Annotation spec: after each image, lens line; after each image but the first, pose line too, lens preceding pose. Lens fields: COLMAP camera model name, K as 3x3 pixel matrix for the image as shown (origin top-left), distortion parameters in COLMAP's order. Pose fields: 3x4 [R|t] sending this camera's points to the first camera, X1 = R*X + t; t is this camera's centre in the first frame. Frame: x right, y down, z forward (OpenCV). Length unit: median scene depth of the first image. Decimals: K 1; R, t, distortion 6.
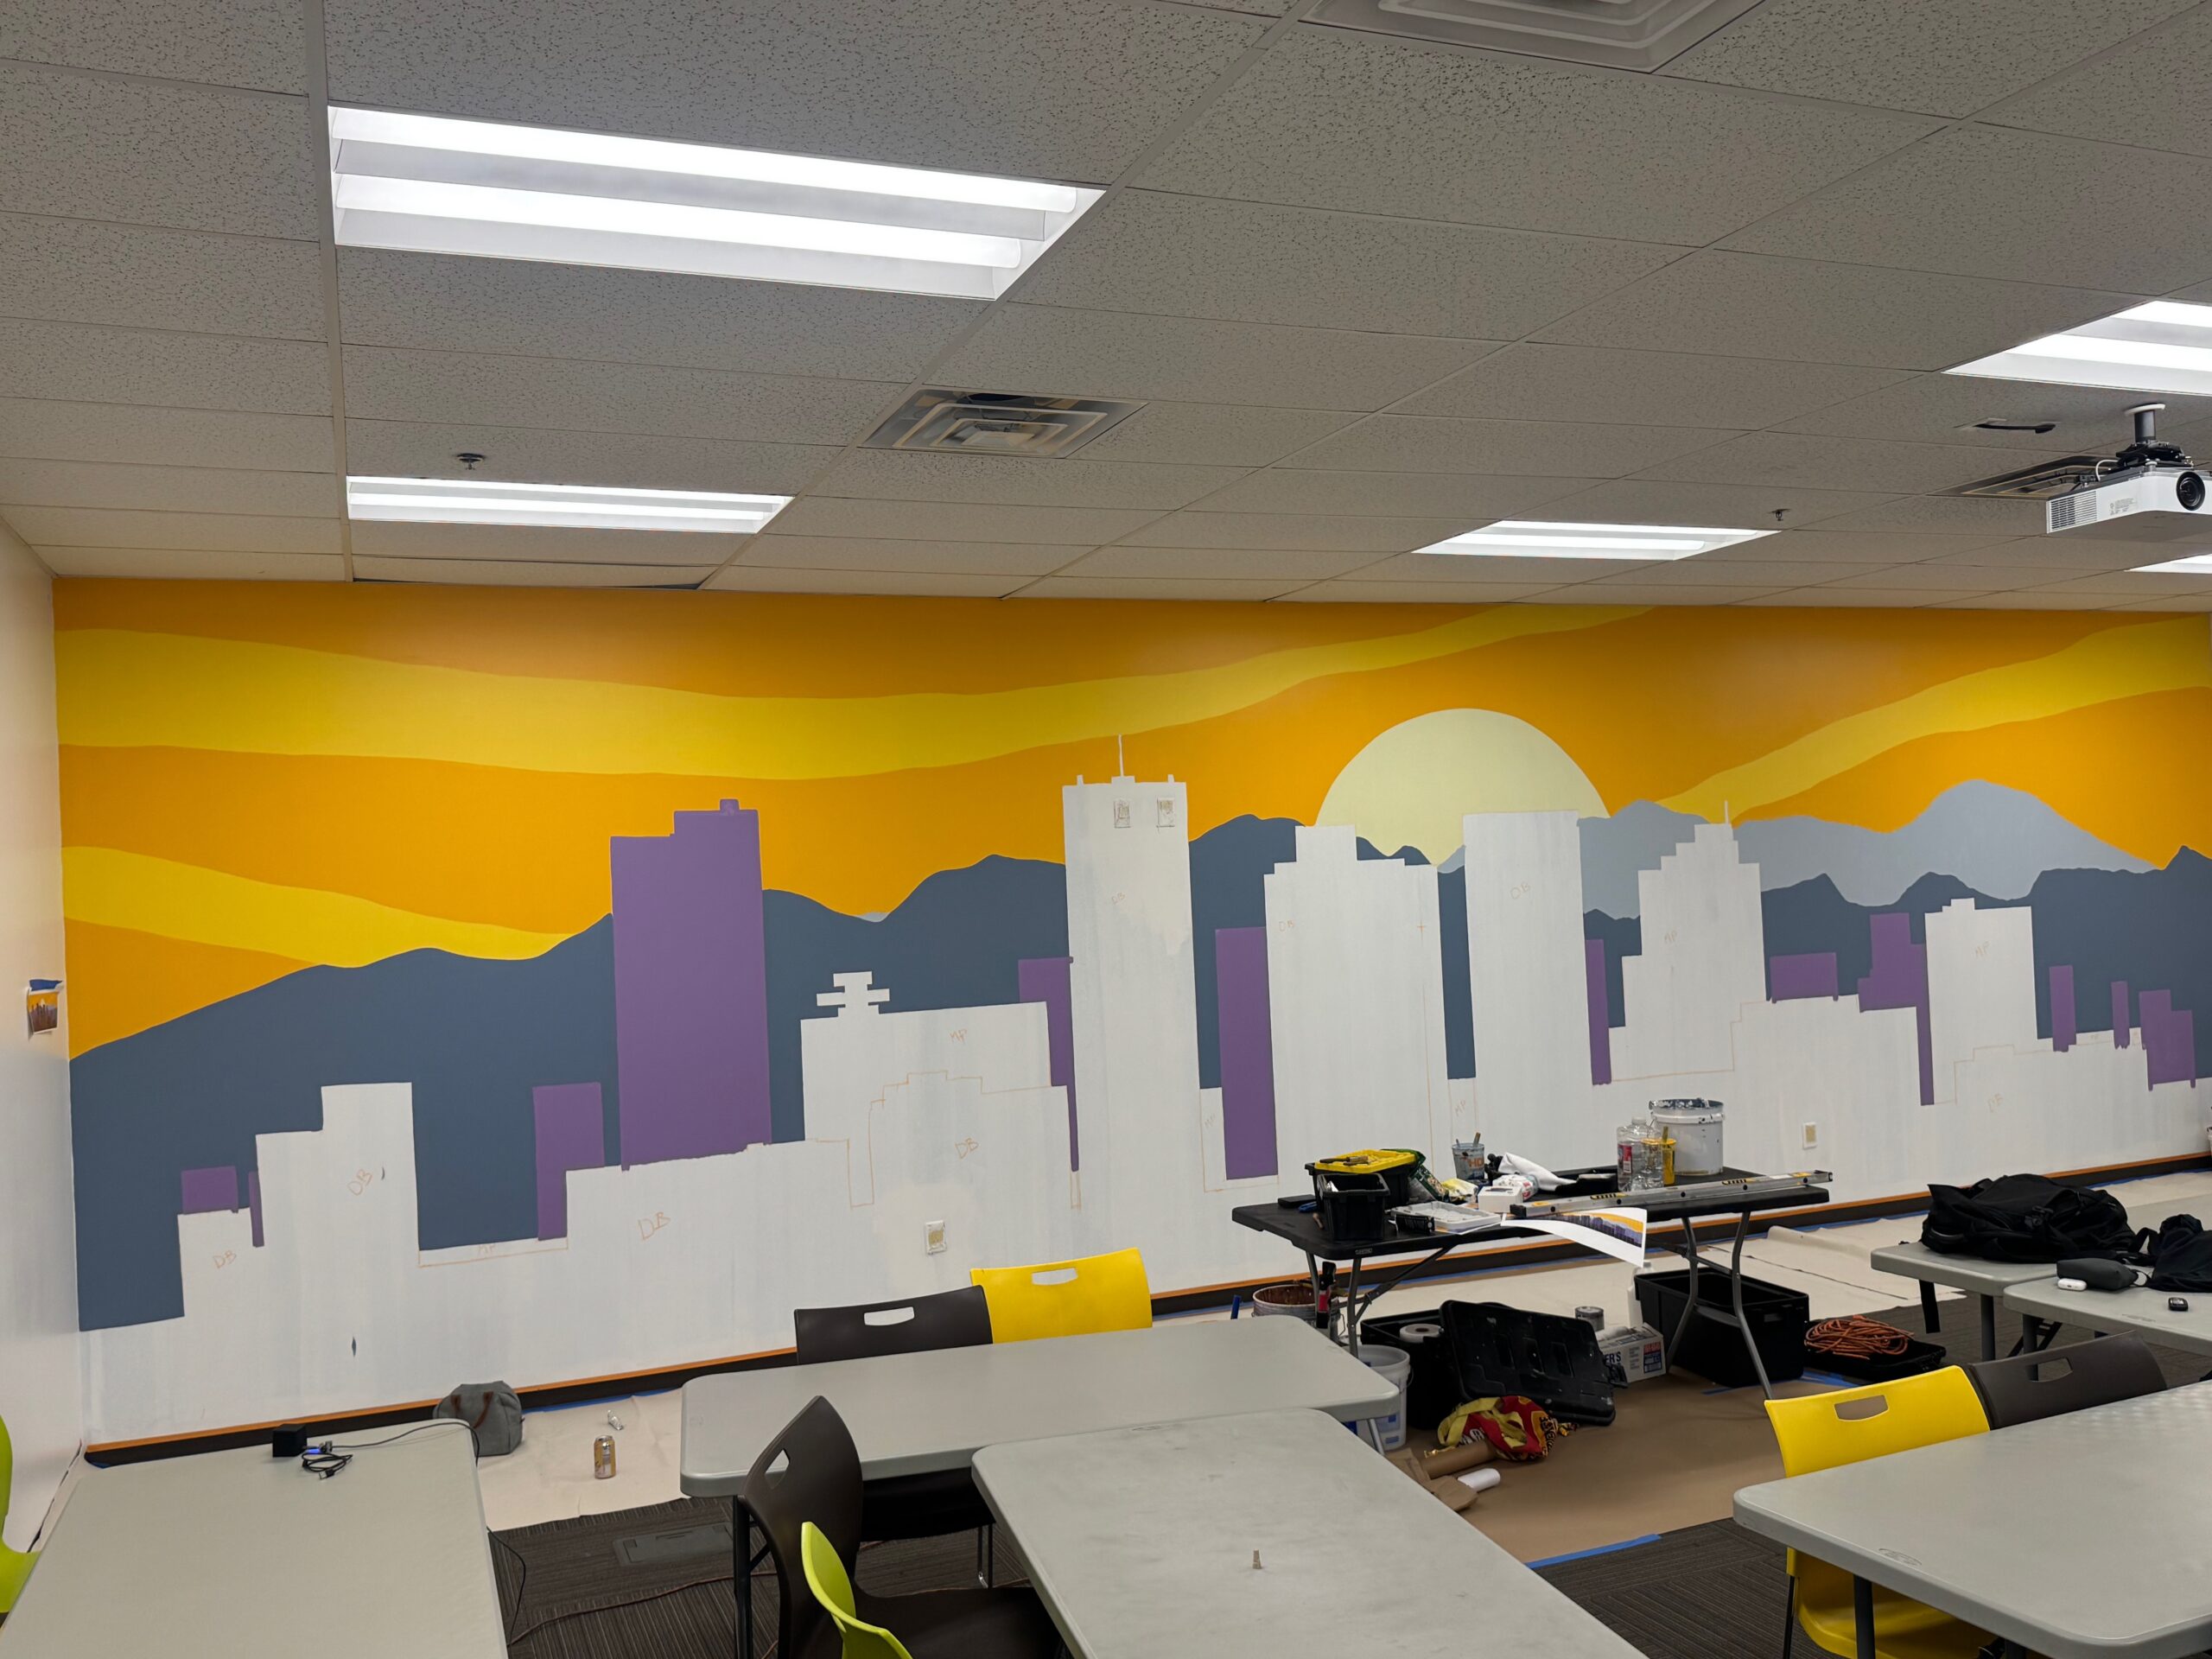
lens RADIAL K [[1792.2, 0, 1095.3], [0, 1792.2, 840.6], [0, 0, 1]] dist [0.159580, -0.256929]
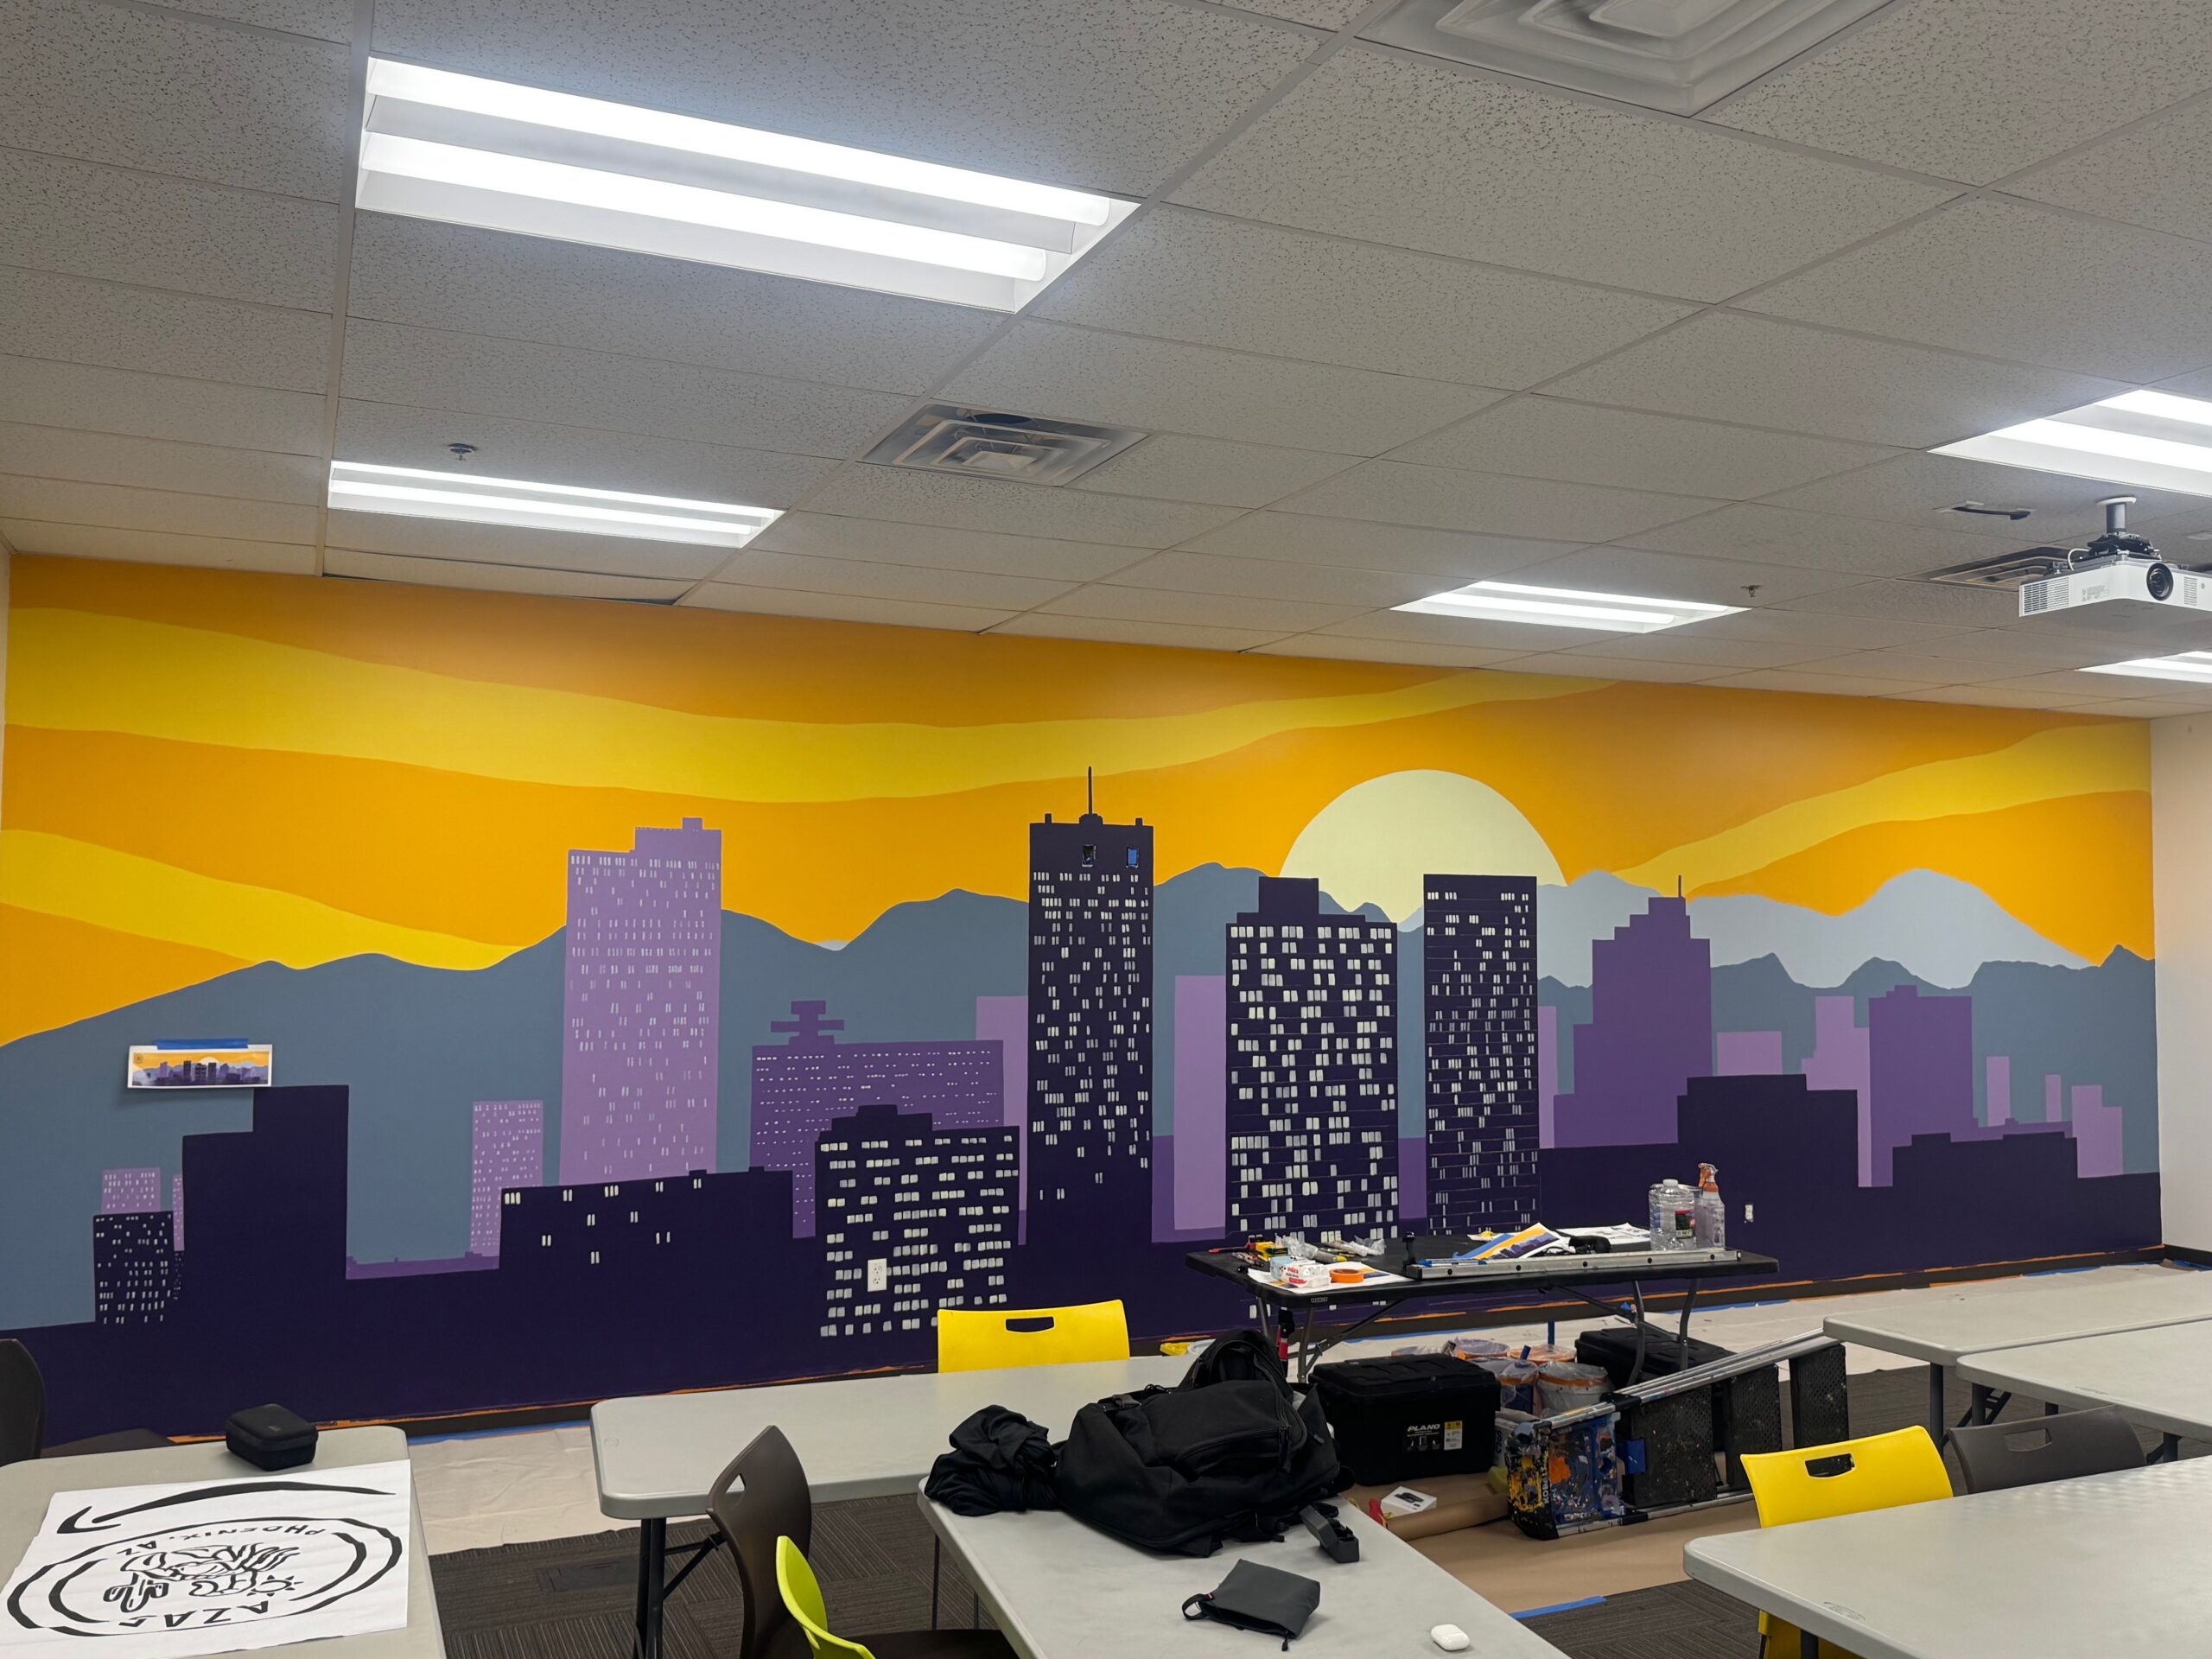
lens RADIAL K [[1790.5, 0, 1110.4], [0, 1790.5, 844.3], [0, 0, 1]] dist [0.171158, -0.280007]
pose [[0.997846, 0.051078, 0.041151, -0.021559], [-0.049697, 0.998188, -0.033917, 0.018956], [-0.042809, 0.031799, 0.998577, 0.006556]]
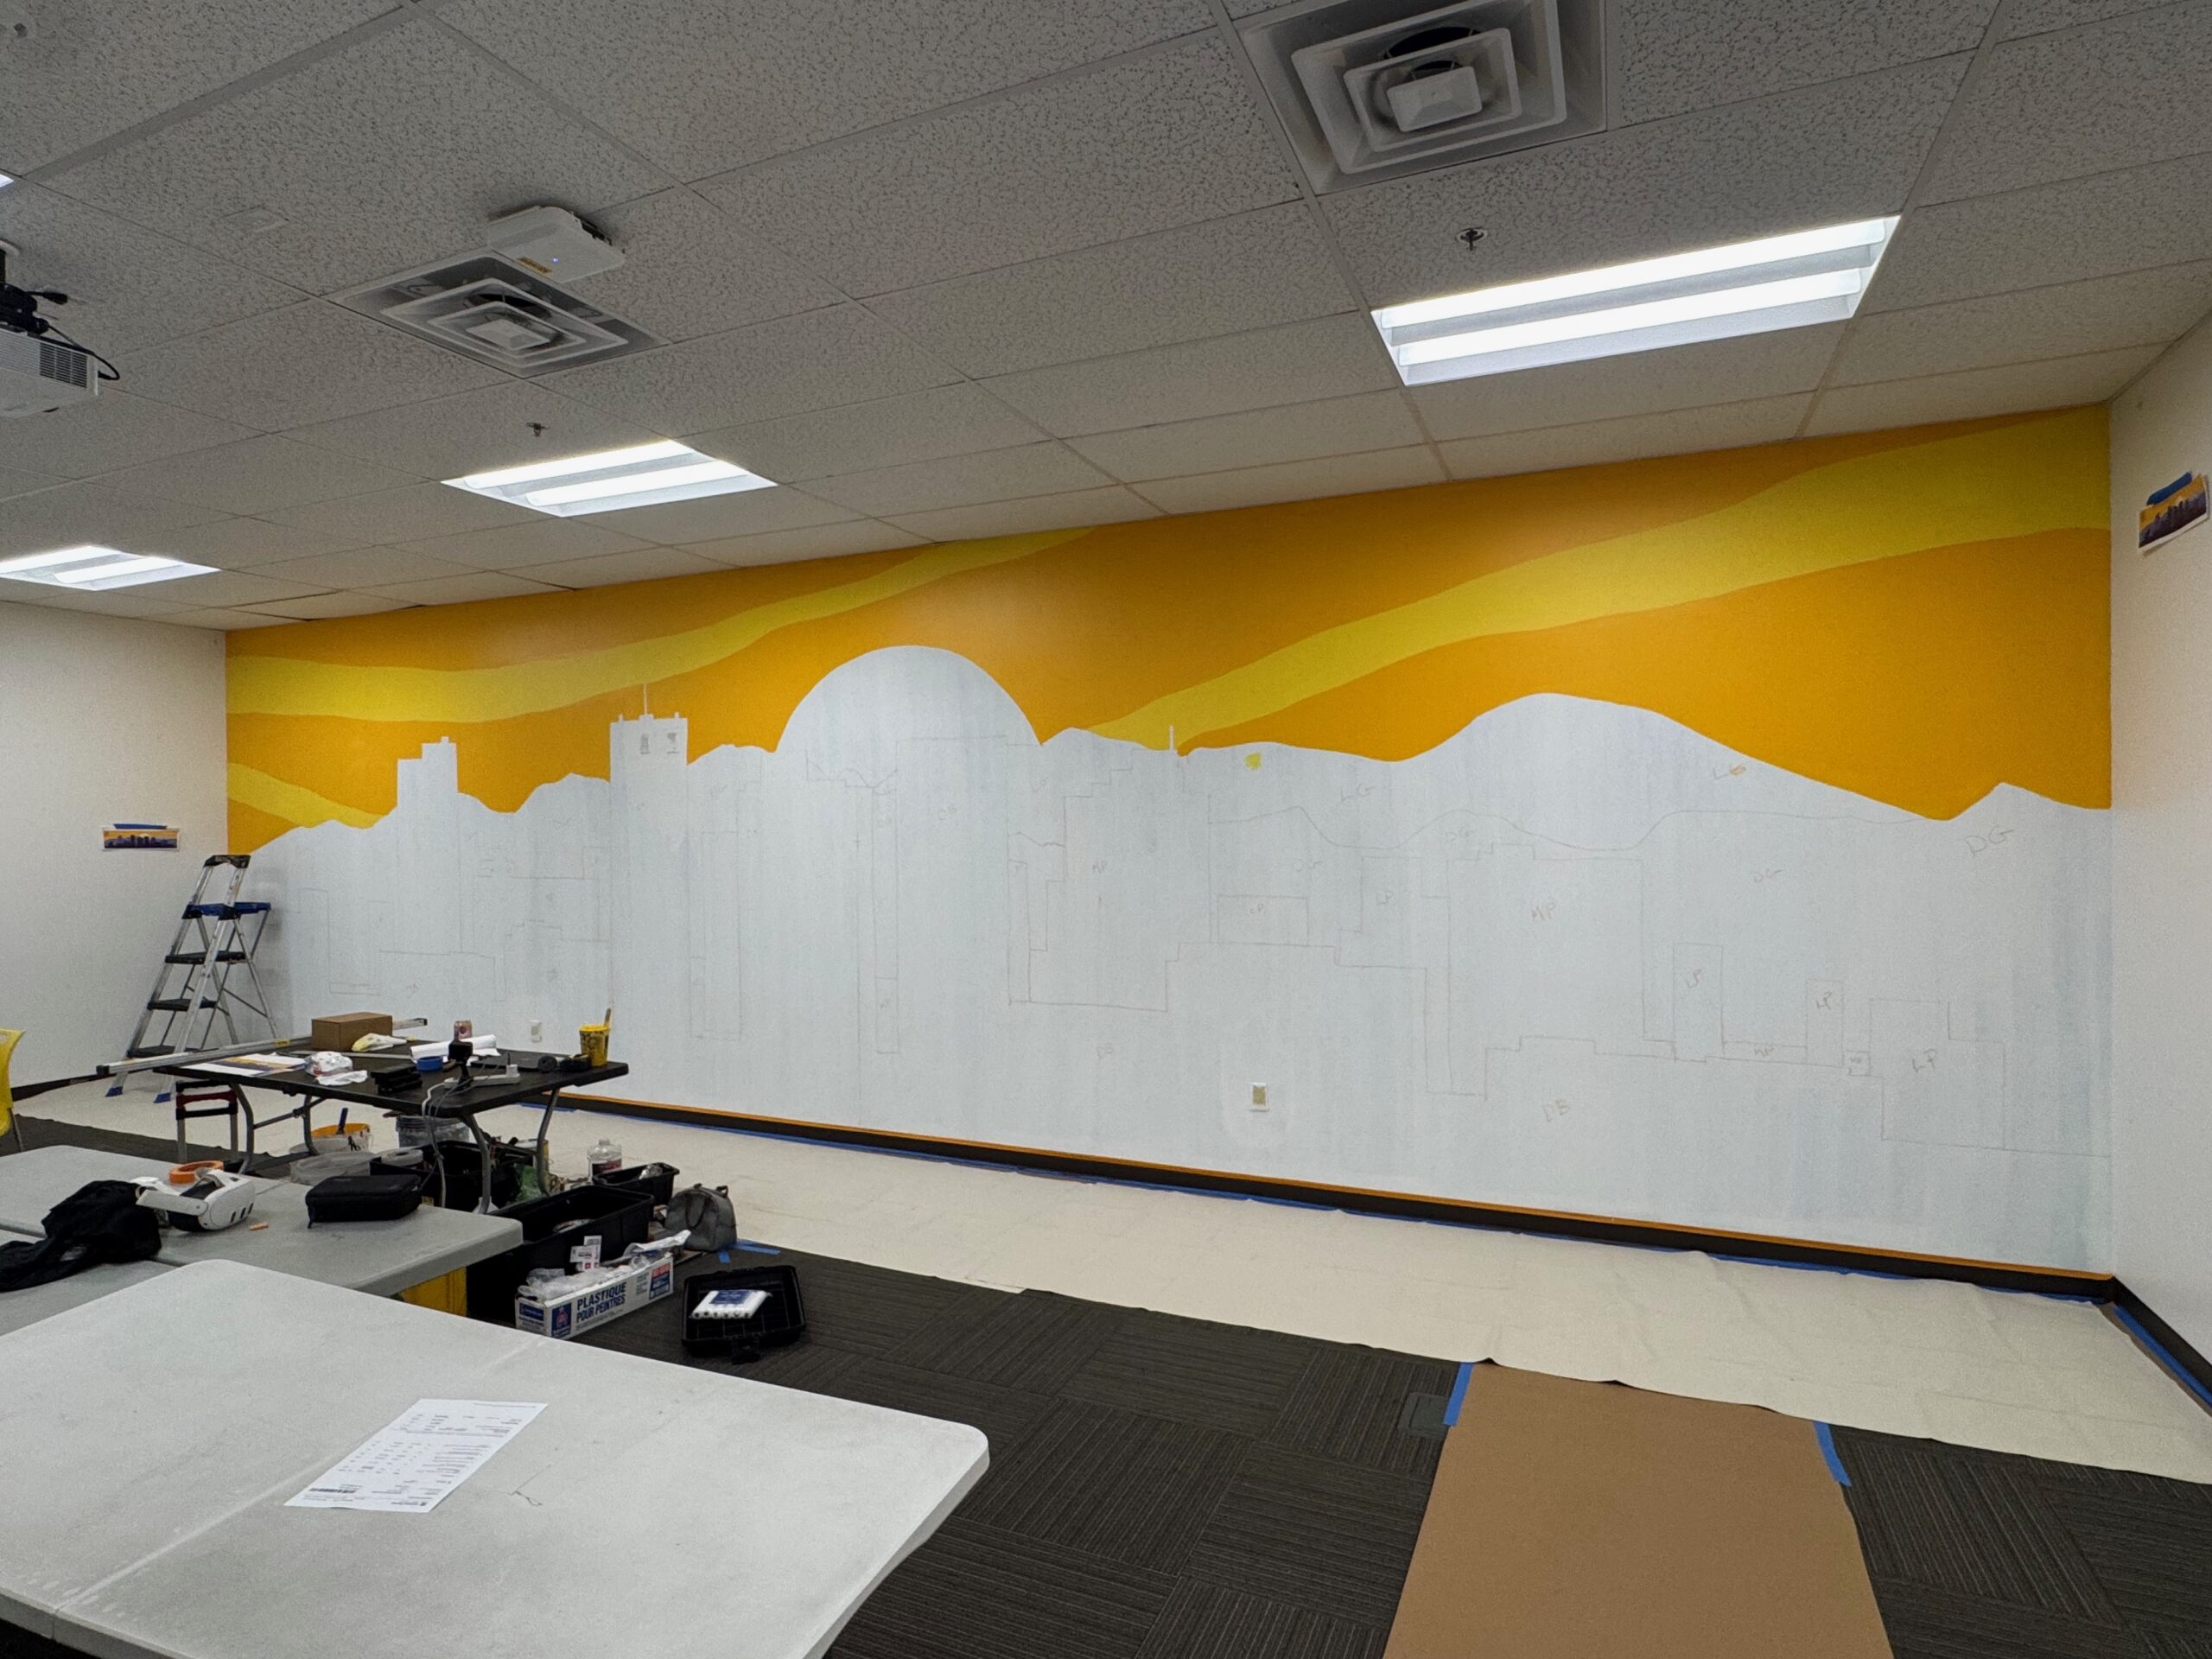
lens RADIAL K [[1166.2, 0, 1102.3], [0, 1166.2, 828.4], [0, 0, 1]] dist [0.004578, 0.000806]
pose [[0.695990, 0.041751, -0.716837, 1.334293], [-0.011061, 0.998813, 0.047435, 0.005071], [0.717967, -0.025085, 0.695625, 0.984636]]
